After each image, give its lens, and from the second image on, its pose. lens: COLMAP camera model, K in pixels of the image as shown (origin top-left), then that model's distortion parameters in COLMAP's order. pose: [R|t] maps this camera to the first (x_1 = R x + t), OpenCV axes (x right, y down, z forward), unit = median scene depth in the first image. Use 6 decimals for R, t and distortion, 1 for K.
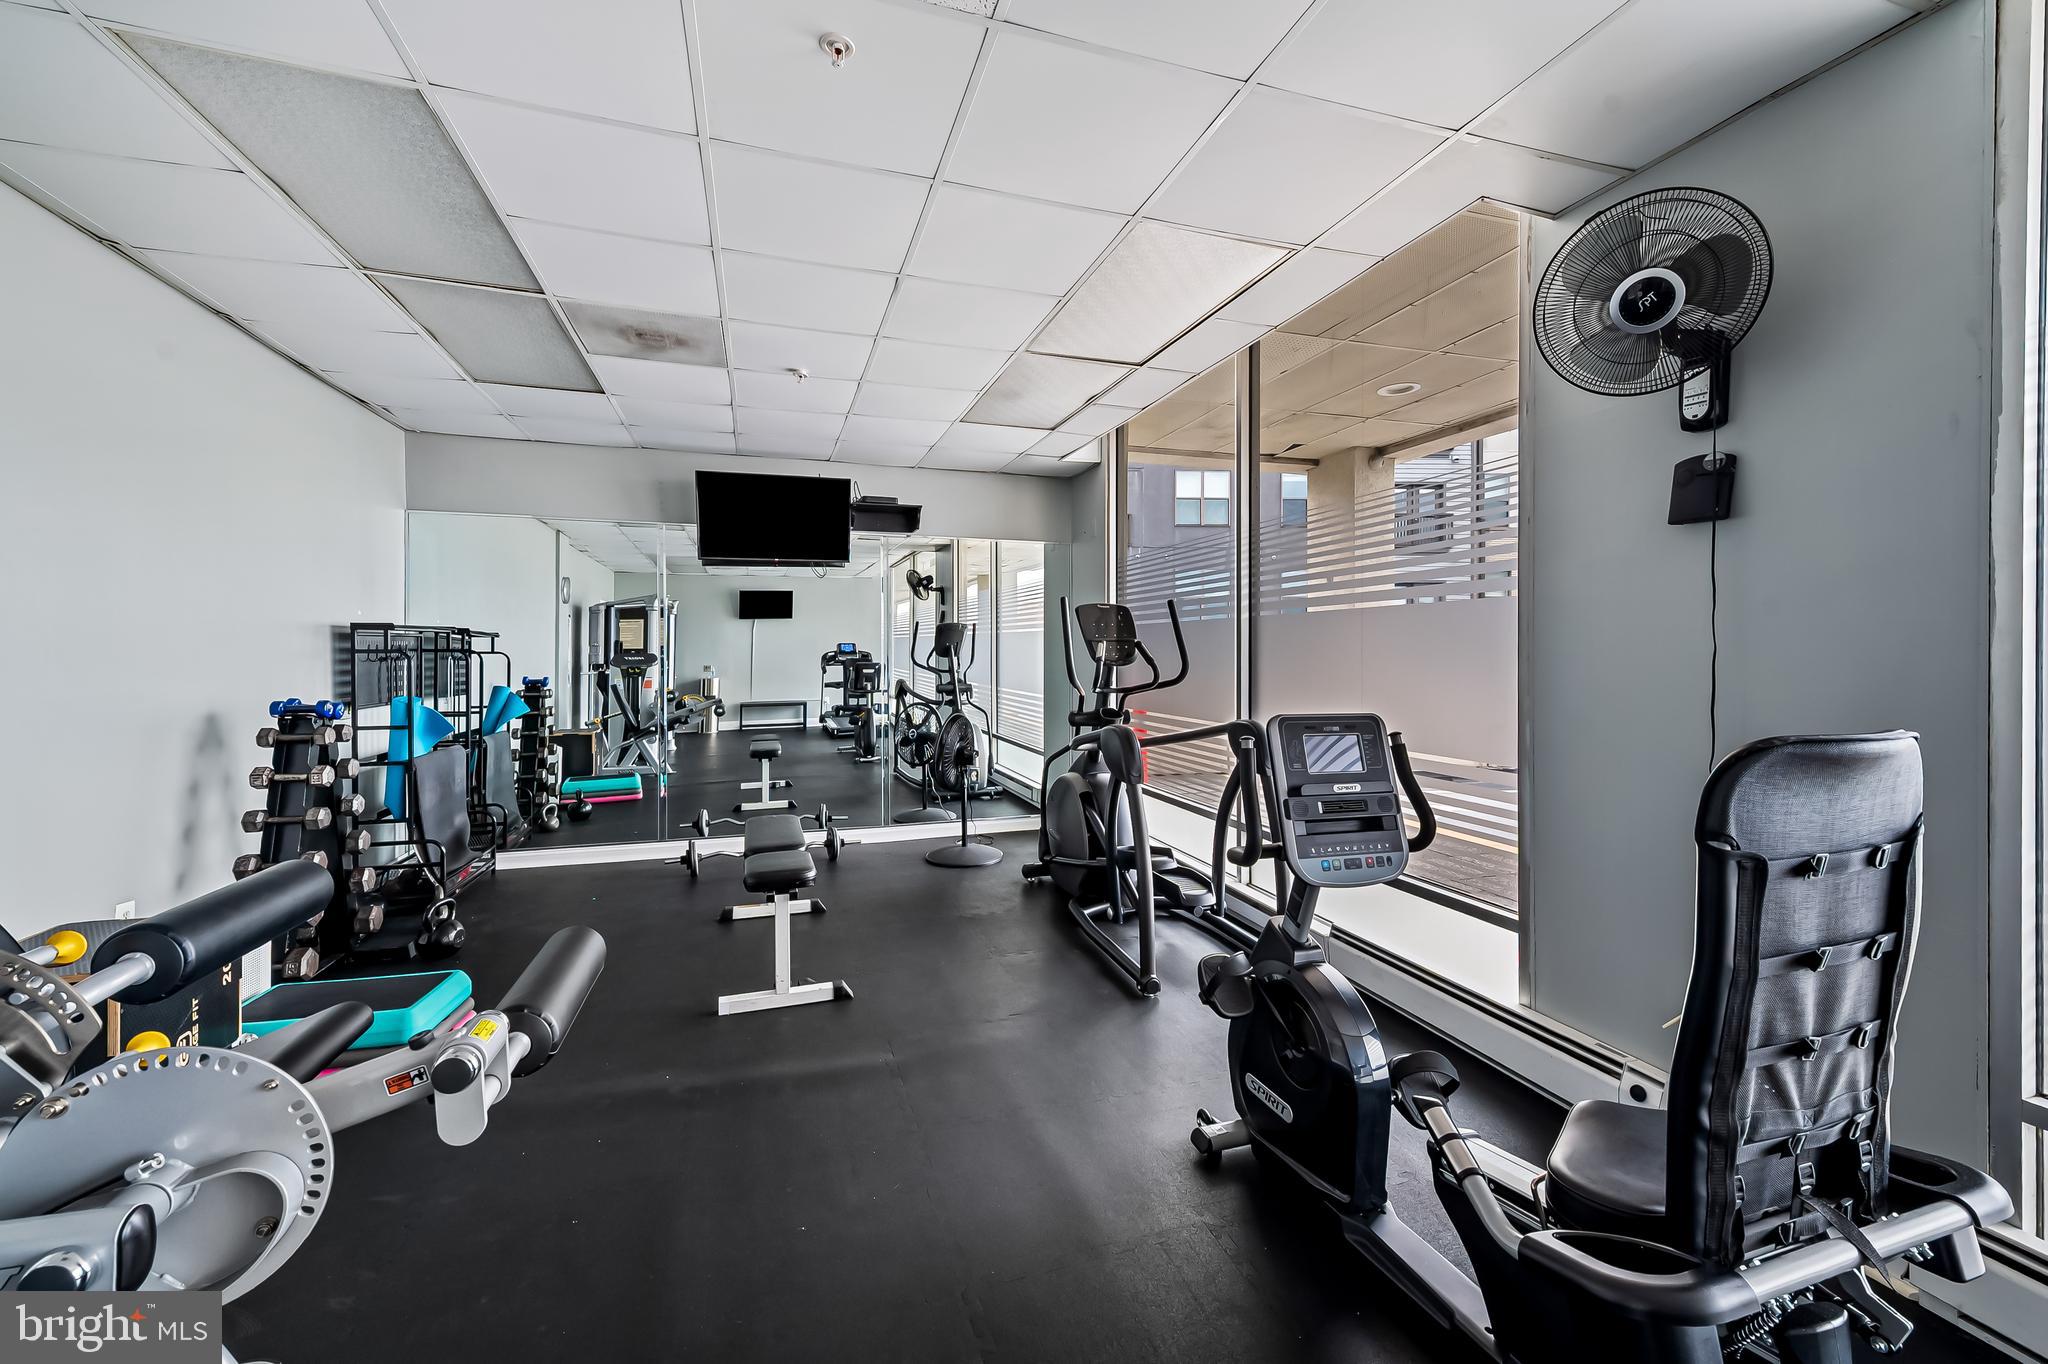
lens RADIAL K [[824.2, 0, 1027.8], [0, 824.2, 663.6], [0, 0, 1]] dist [0.008443, -0.001934]
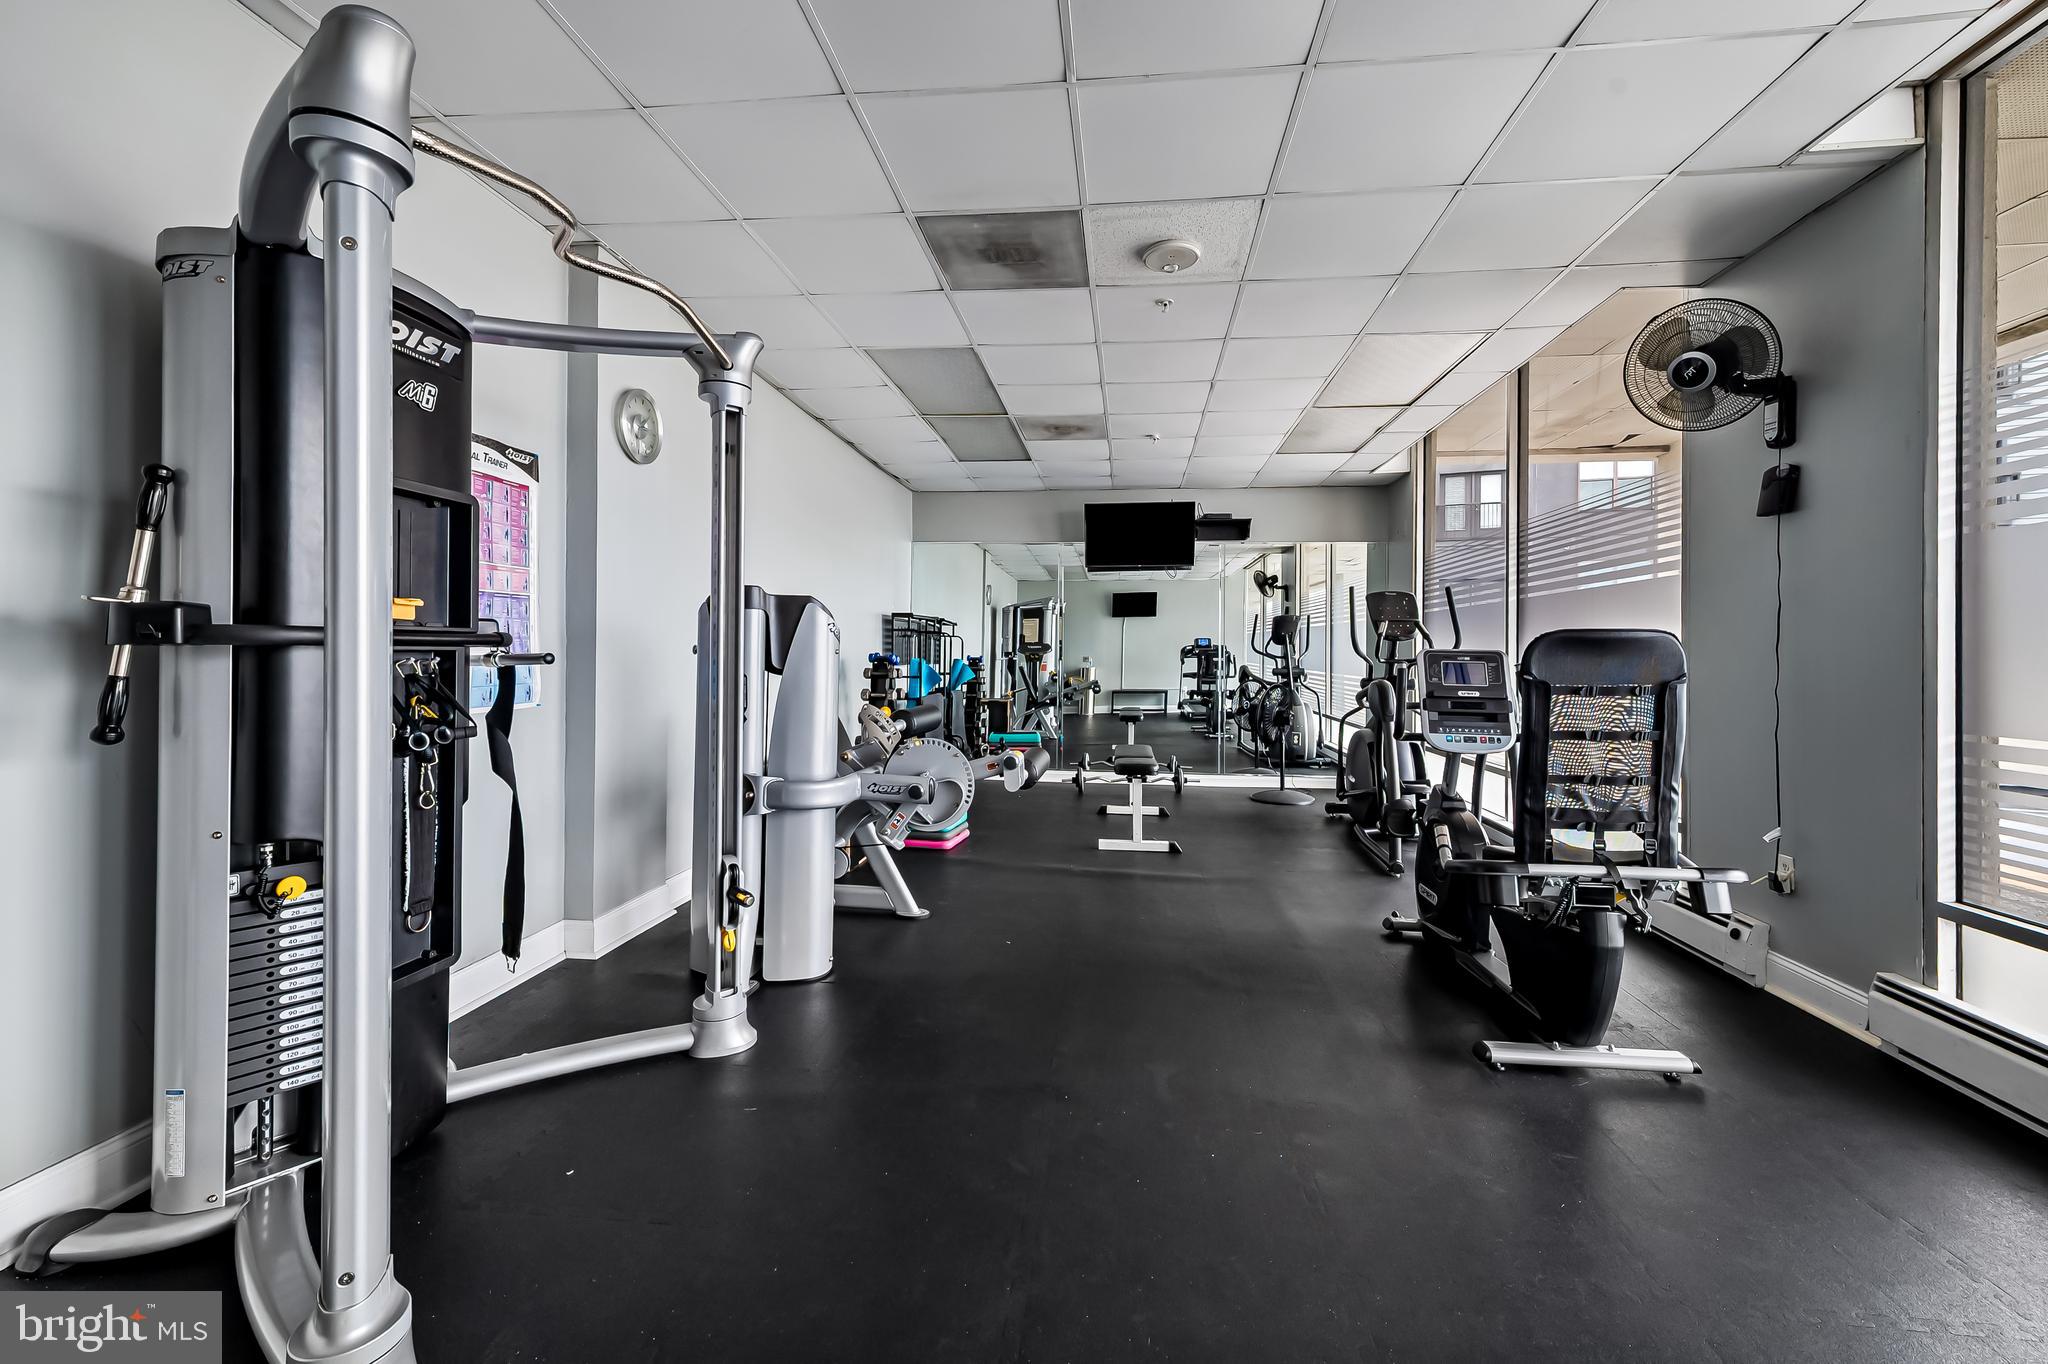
lens RADIAL K [[824.2, 0, 1058.7], [0, 824.2, 656.5], [0, 0, 1]] dist [0.008443, -0.001934]
pose [[0.920991, 0.007620, -0.389509, 0.100329], [-0.012496, 0.999872, -0.009987, 0.037765], [0.389383, 0.014065, 0.920968, -0.292148]]
